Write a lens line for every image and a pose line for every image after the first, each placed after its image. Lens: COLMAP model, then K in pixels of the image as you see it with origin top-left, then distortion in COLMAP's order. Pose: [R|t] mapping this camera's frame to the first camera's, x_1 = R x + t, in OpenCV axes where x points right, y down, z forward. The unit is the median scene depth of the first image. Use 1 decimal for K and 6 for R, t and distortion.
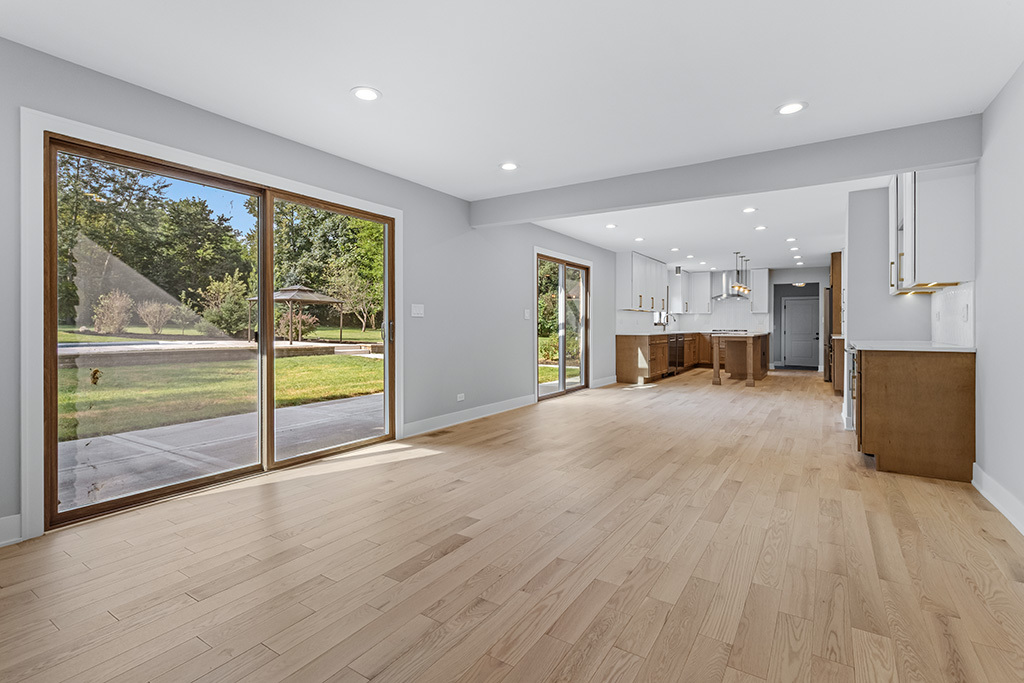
lens RADIAL K [[485.3, 0, 507.1], [0, 485.3, 329.0], [0, 0, 1]] dist [-0.003332, -0.000375]
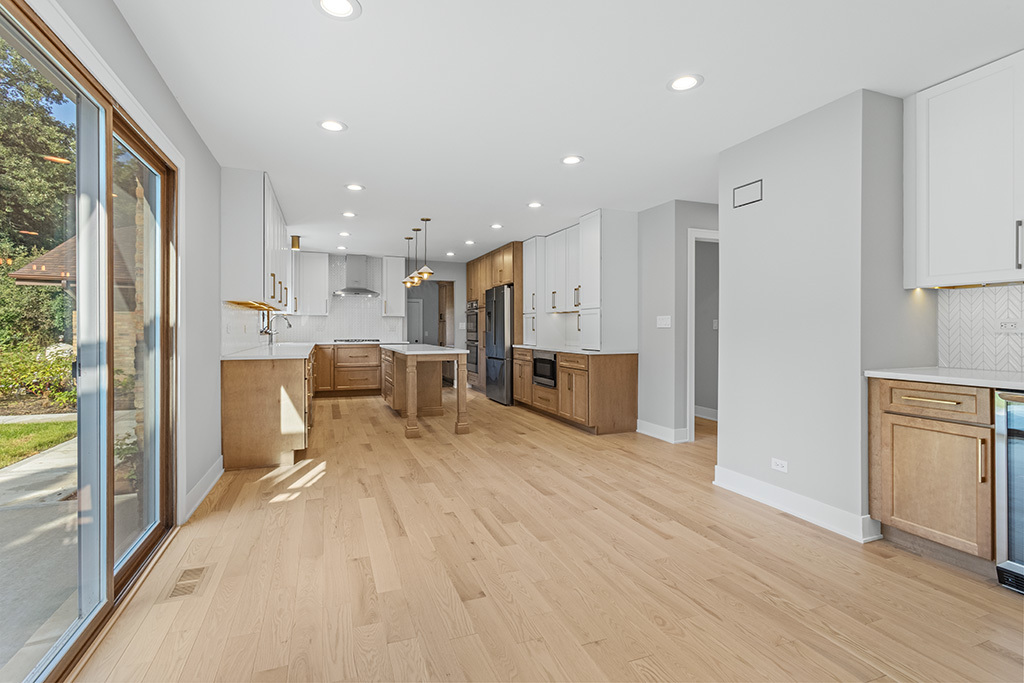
lens RADIAL K [[485.3, 0, 507.1], [0, 485.3, 329.0], [0, 0, 1]] dist [-0.003332, -0.000375]
pose [[0.591127, -0.004493, 0.806566, 0.023856], [0.007777, 0.999970, -0.000129, -0.012046], [-0.806541, 0.006349, 0.591144, 0.438137]]
